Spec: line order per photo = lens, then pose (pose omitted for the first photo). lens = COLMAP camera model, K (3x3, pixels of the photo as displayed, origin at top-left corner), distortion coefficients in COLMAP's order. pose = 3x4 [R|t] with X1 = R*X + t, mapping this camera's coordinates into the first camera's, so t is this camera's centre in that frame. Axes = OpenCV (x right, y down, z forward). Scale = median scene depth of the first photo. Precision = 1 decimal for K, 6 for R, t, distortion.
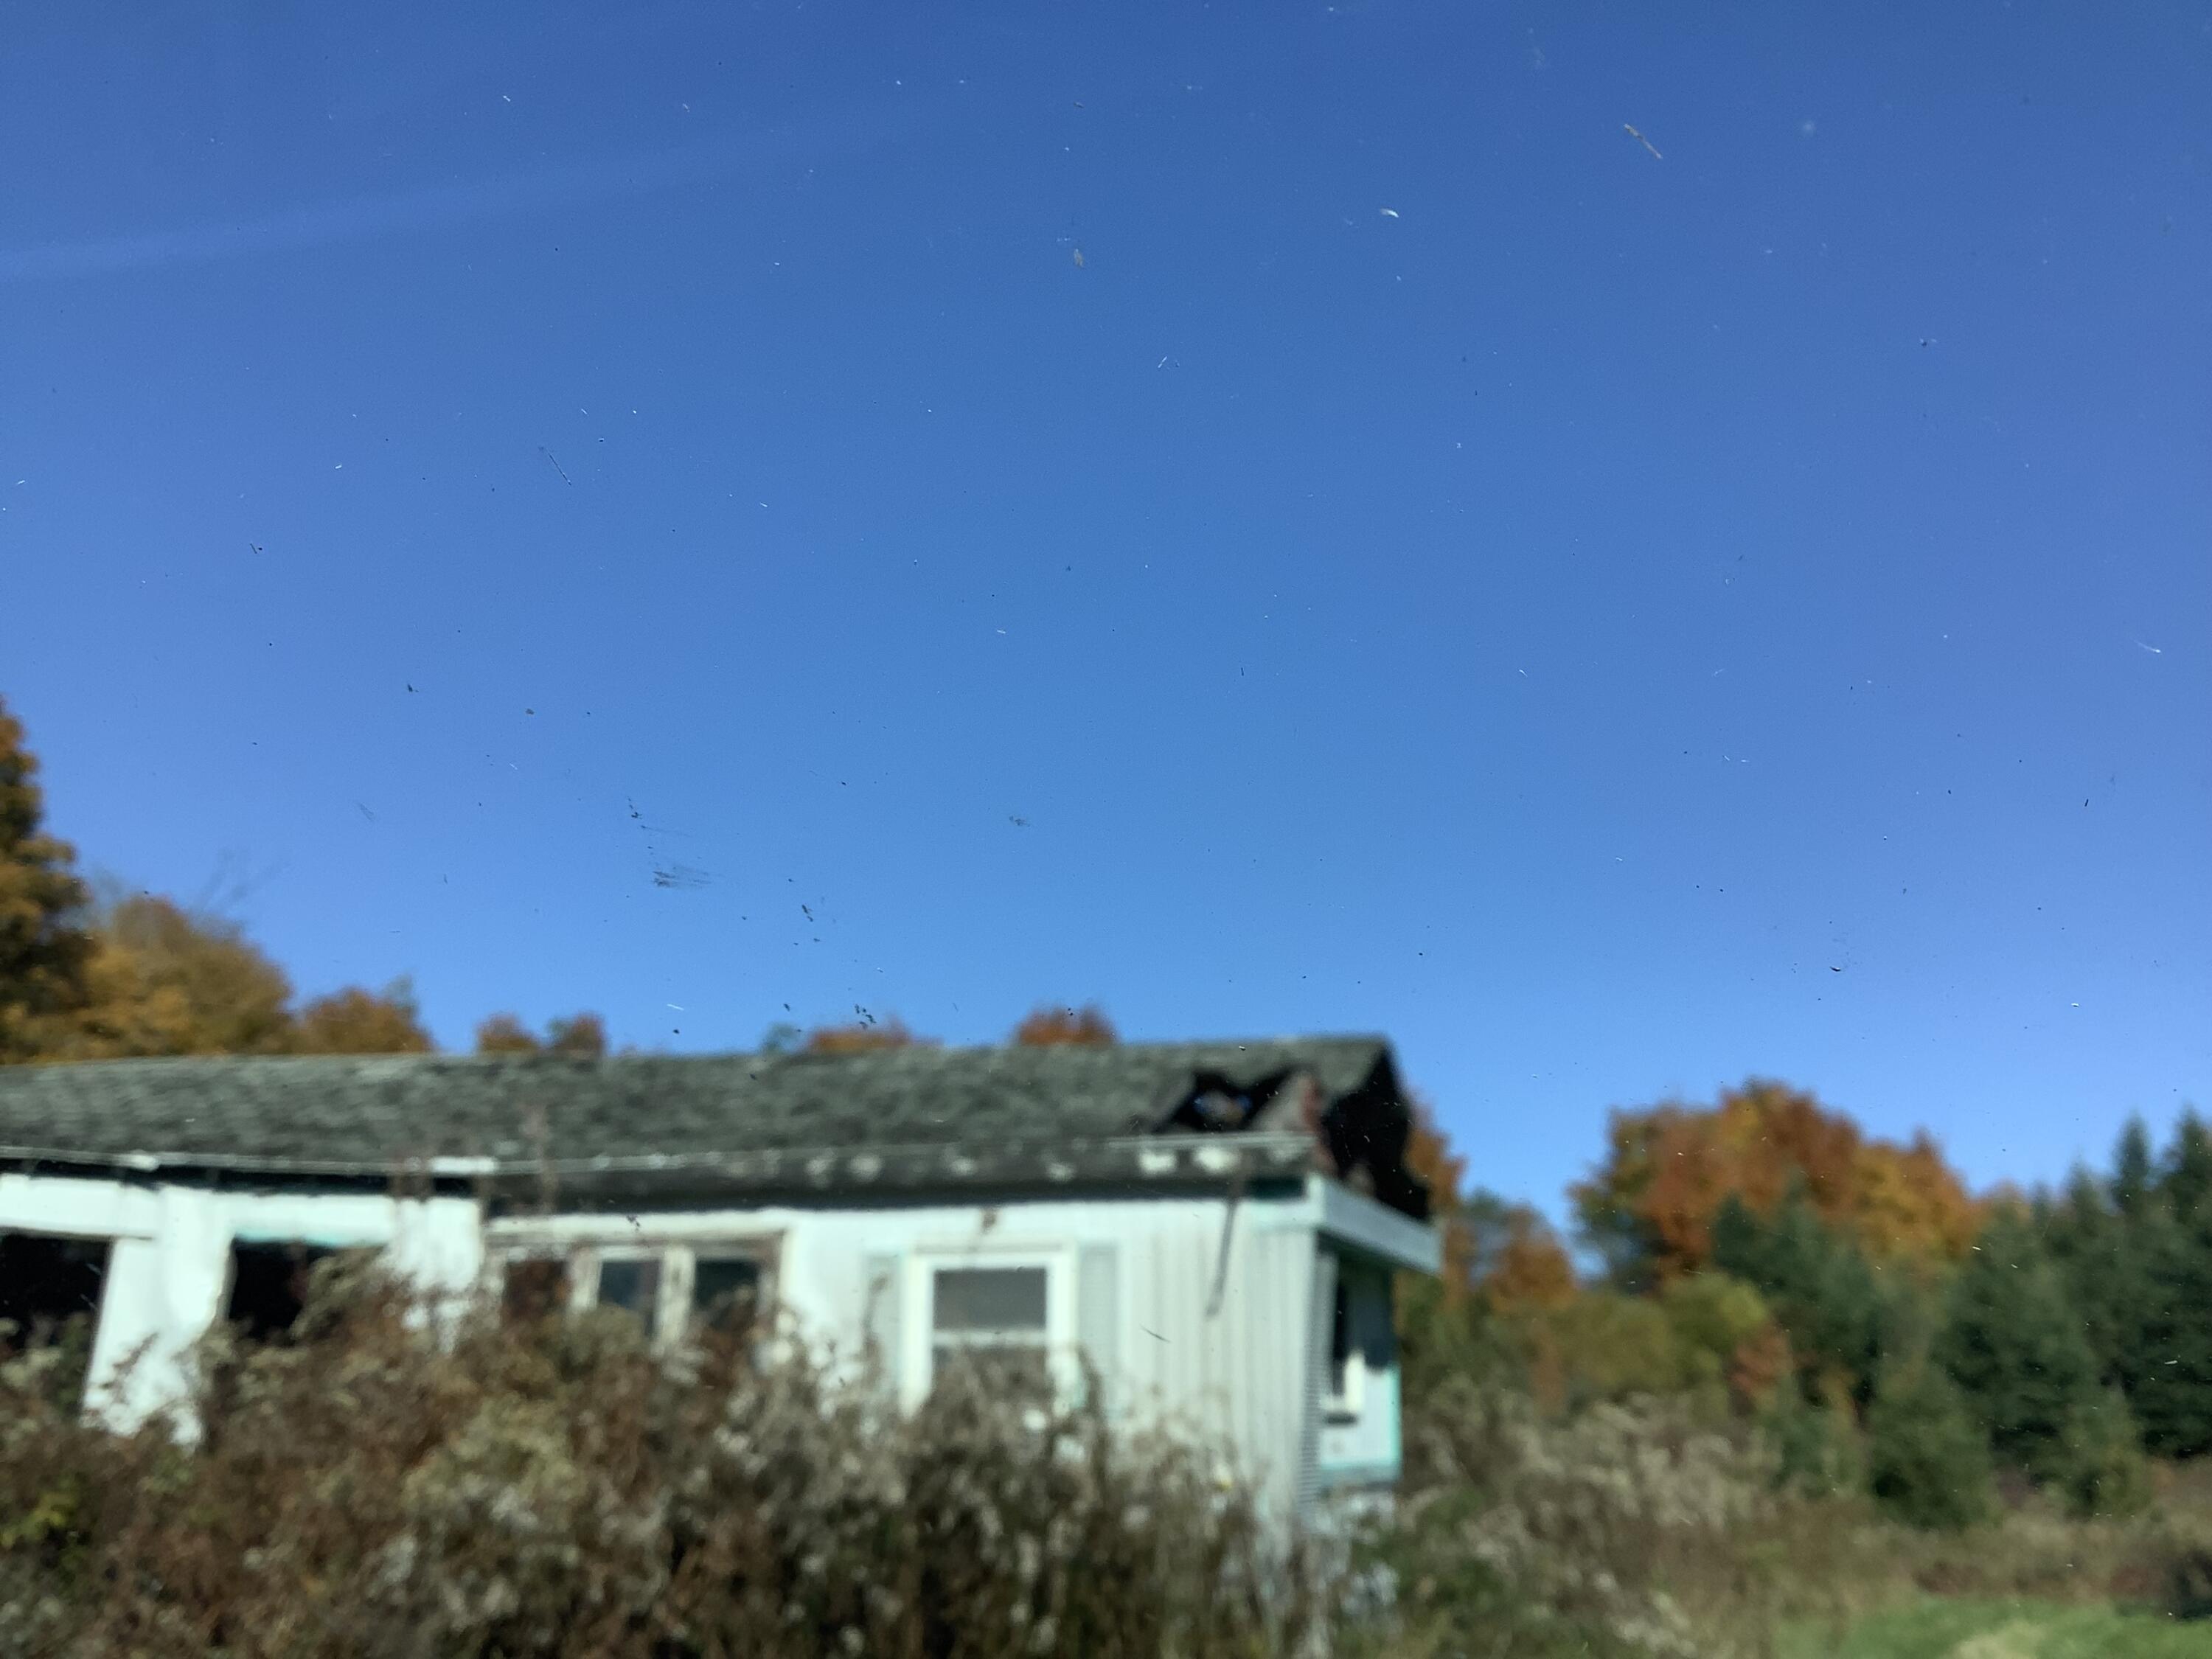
lens RADIAL K [[1968.2, 0, 1106.0], [0, 1968.2, 829.5], [0, 0, 1]] dist [-0.004561, 0.002936]
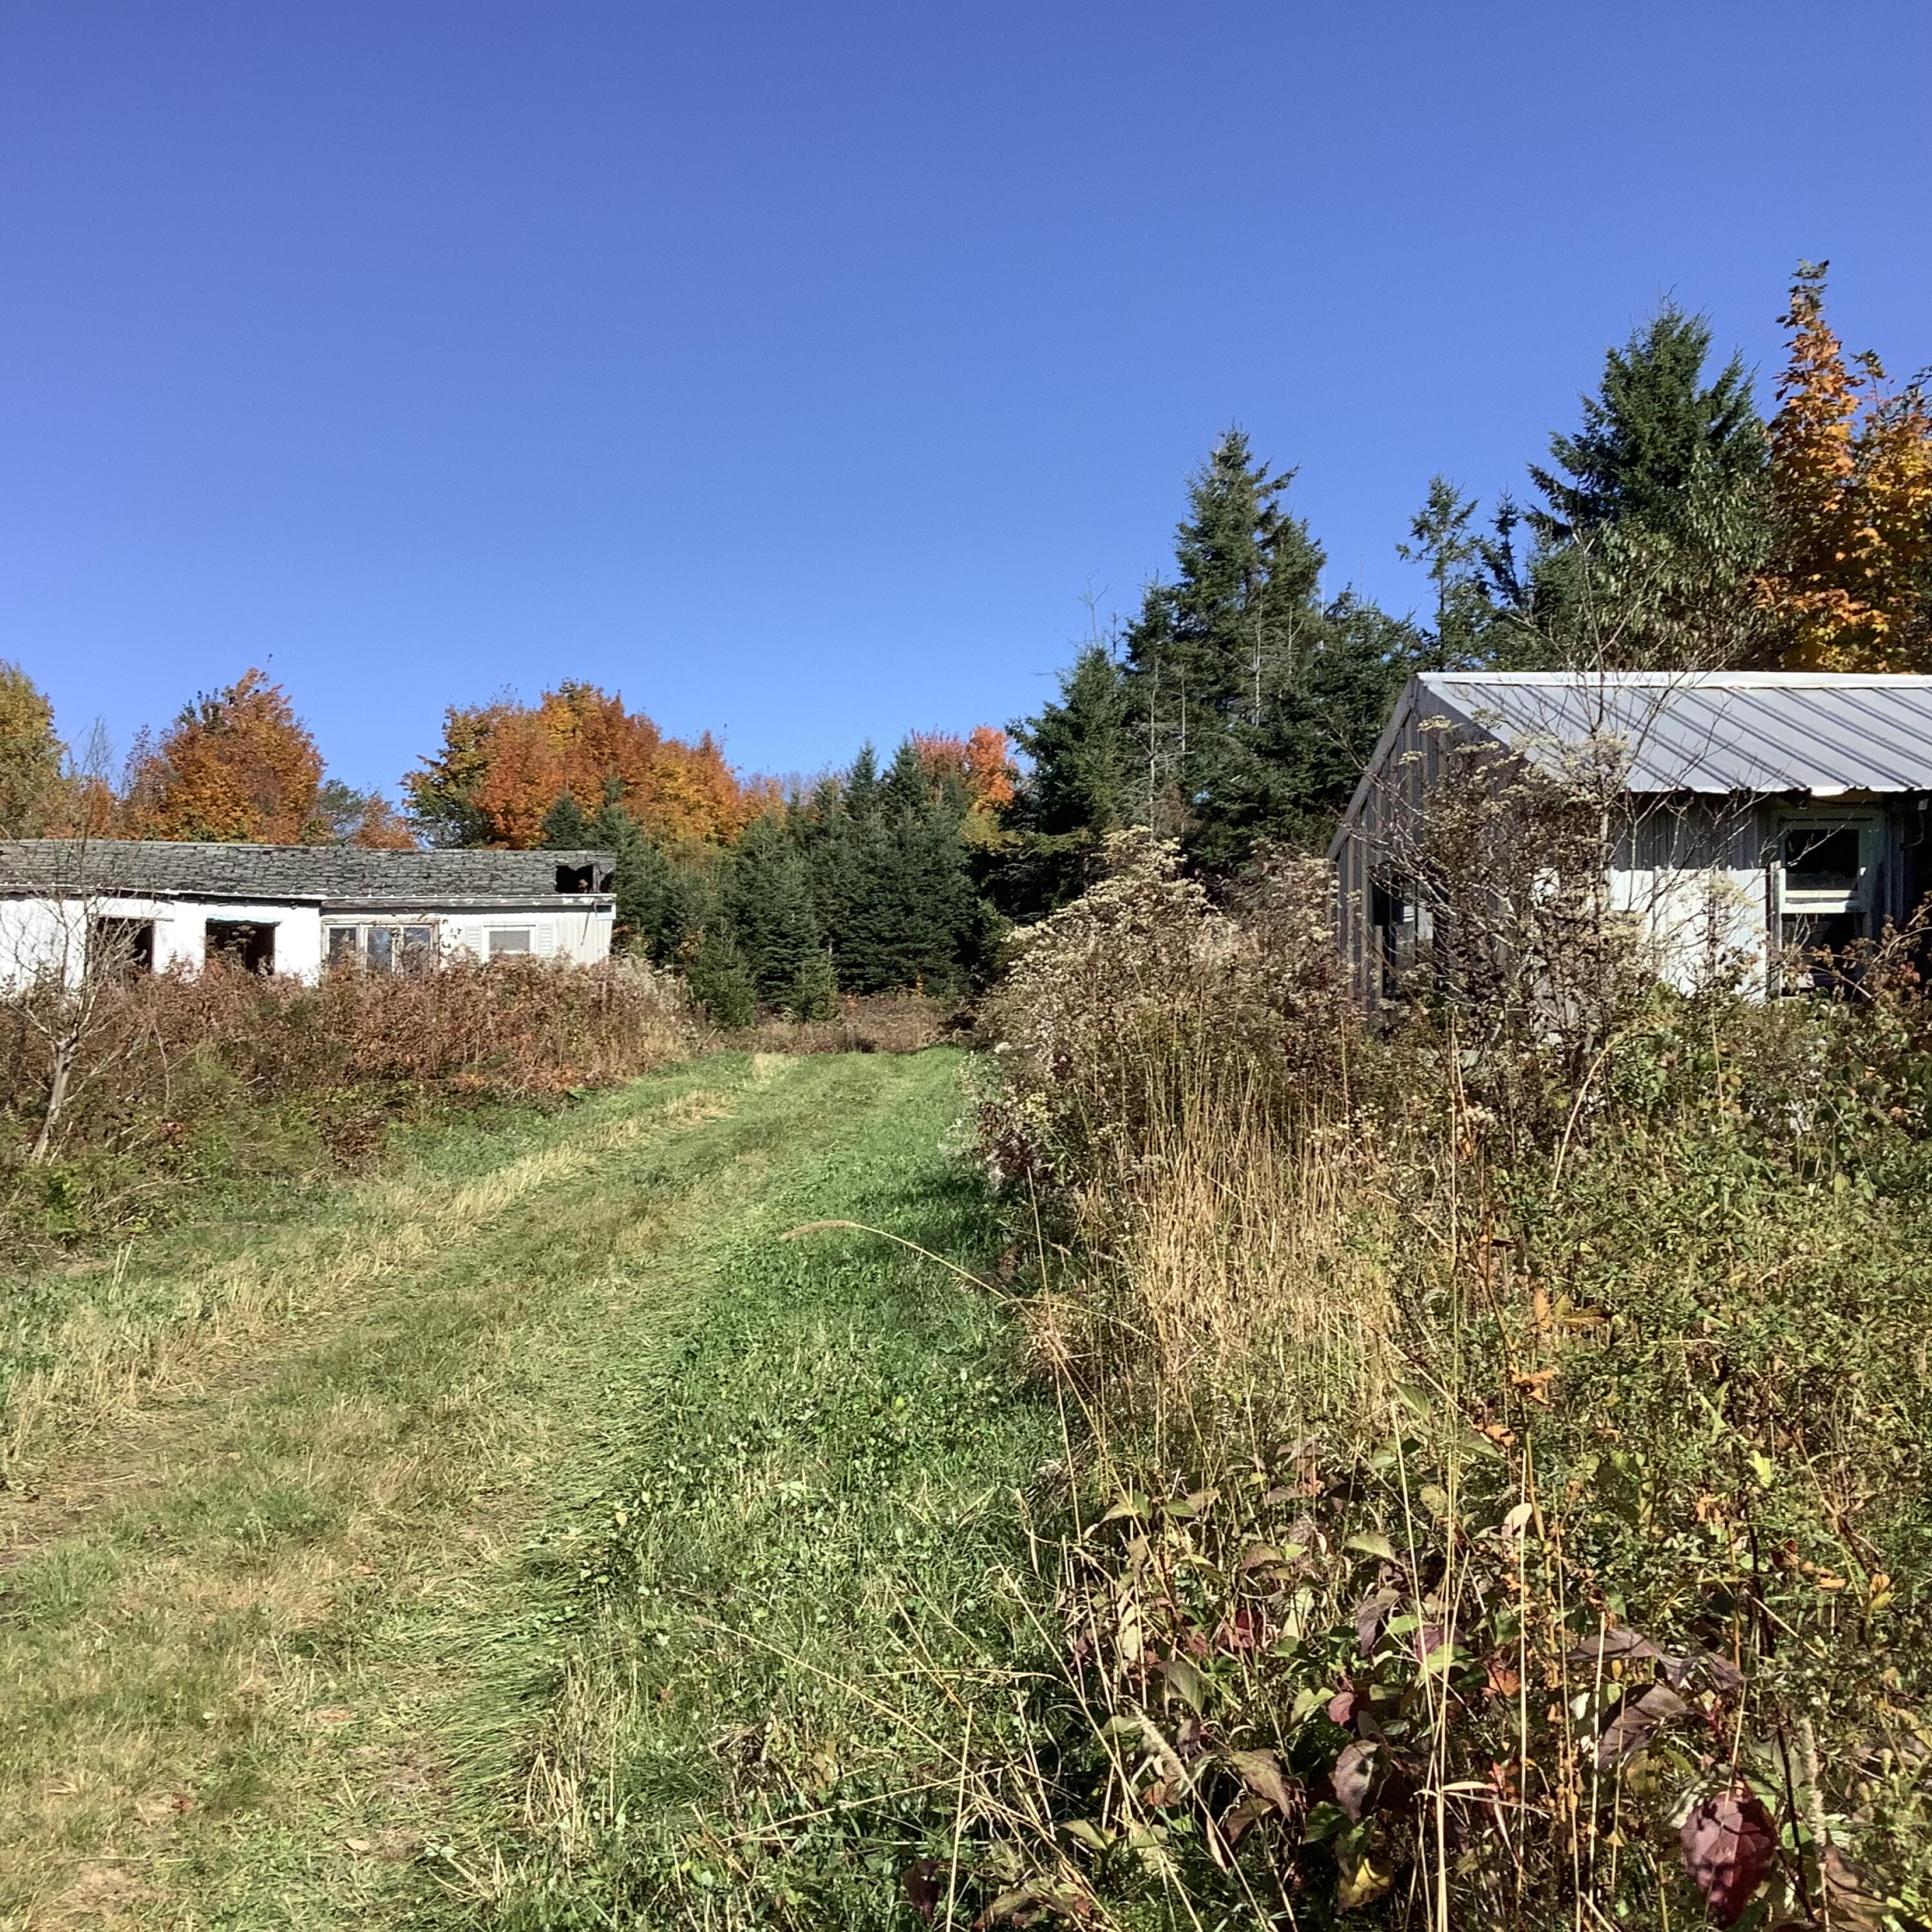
lens RADIAL K [[2280.8, 0, 966.0], [0, 2280.8, 966.0], [0, 0, 1]] dist [-0.005918, -0.002125]
pose [[0.870955, -0.022821, 0.490833, -0.160093], [-0.116098, 0.961079, 0.250695, -0.096613], [-0.477450, -0.275328, 0.834407, -0.323651]]
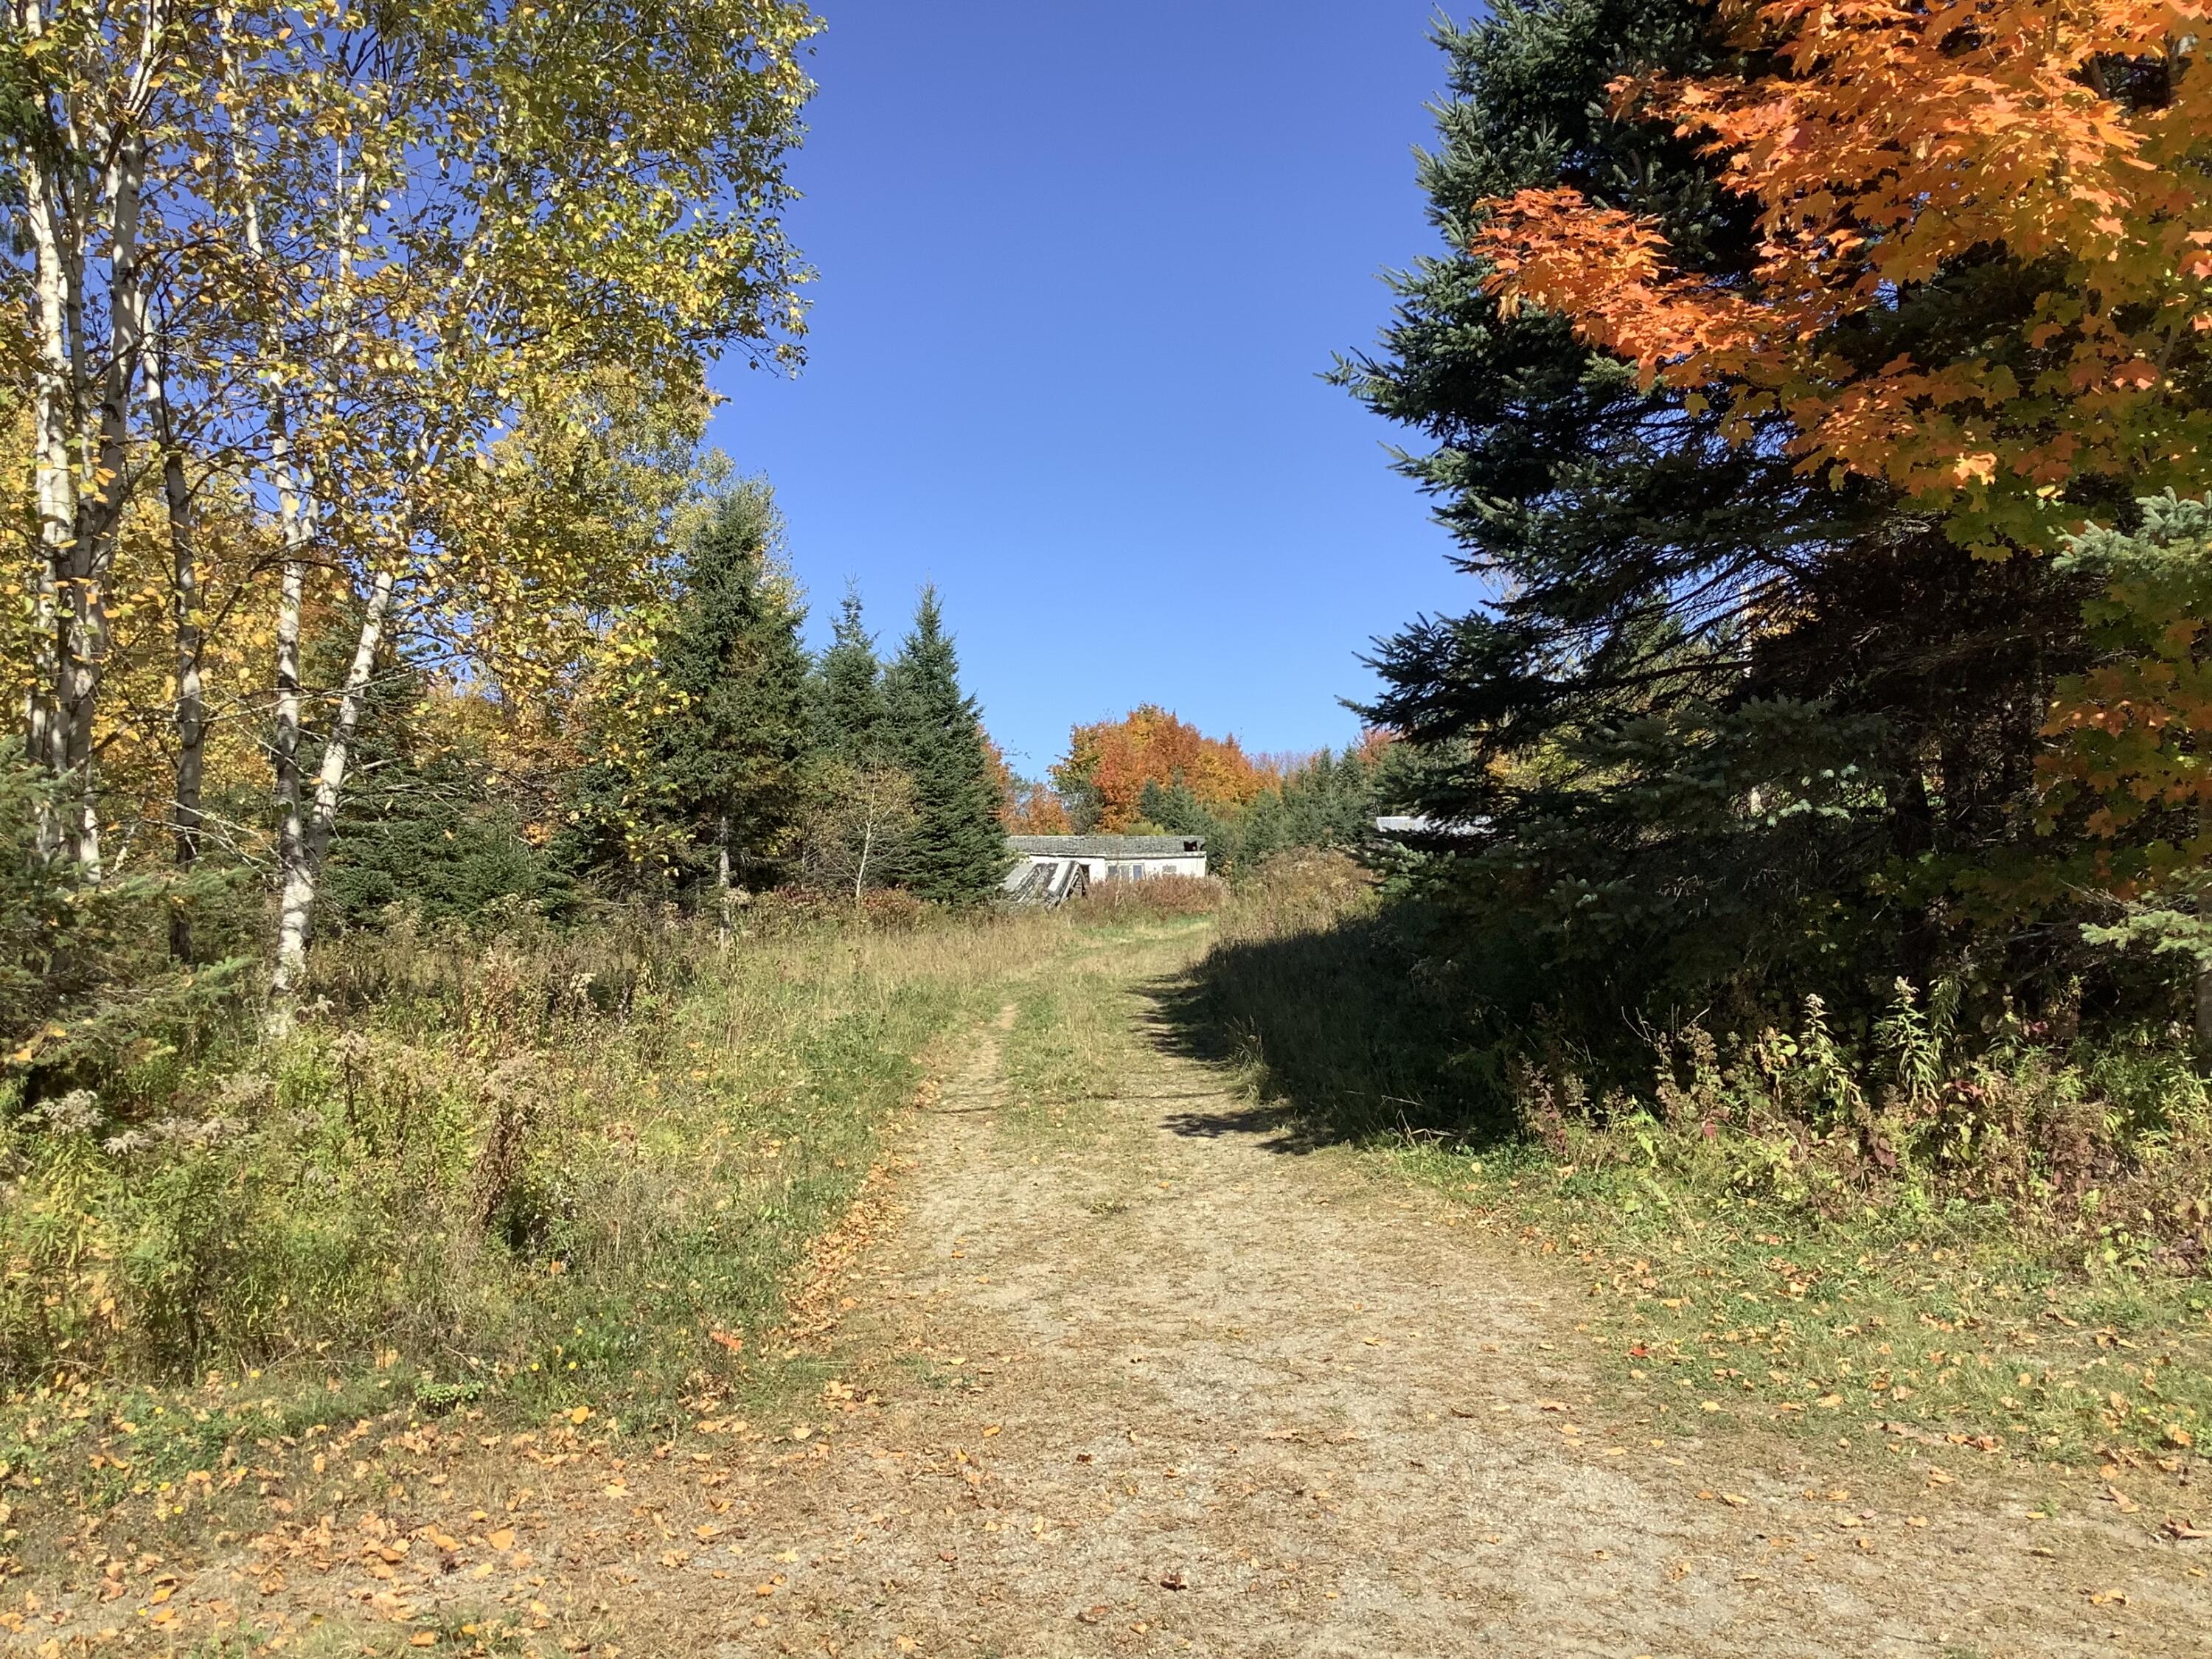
lens RADIAL K [[1968.2, 0, 1106.0], [0, 1968.2, 829.5], [0, 0, 1]] dist [-0.004561, 0.002936]
pose [[0.942644, -0.025303, 0.332840, -0.429648], [-0.058796, 0.968947, 0.240178, -0.270181], [-0.328581, -0.245972, 0.911884, -0.919417]]
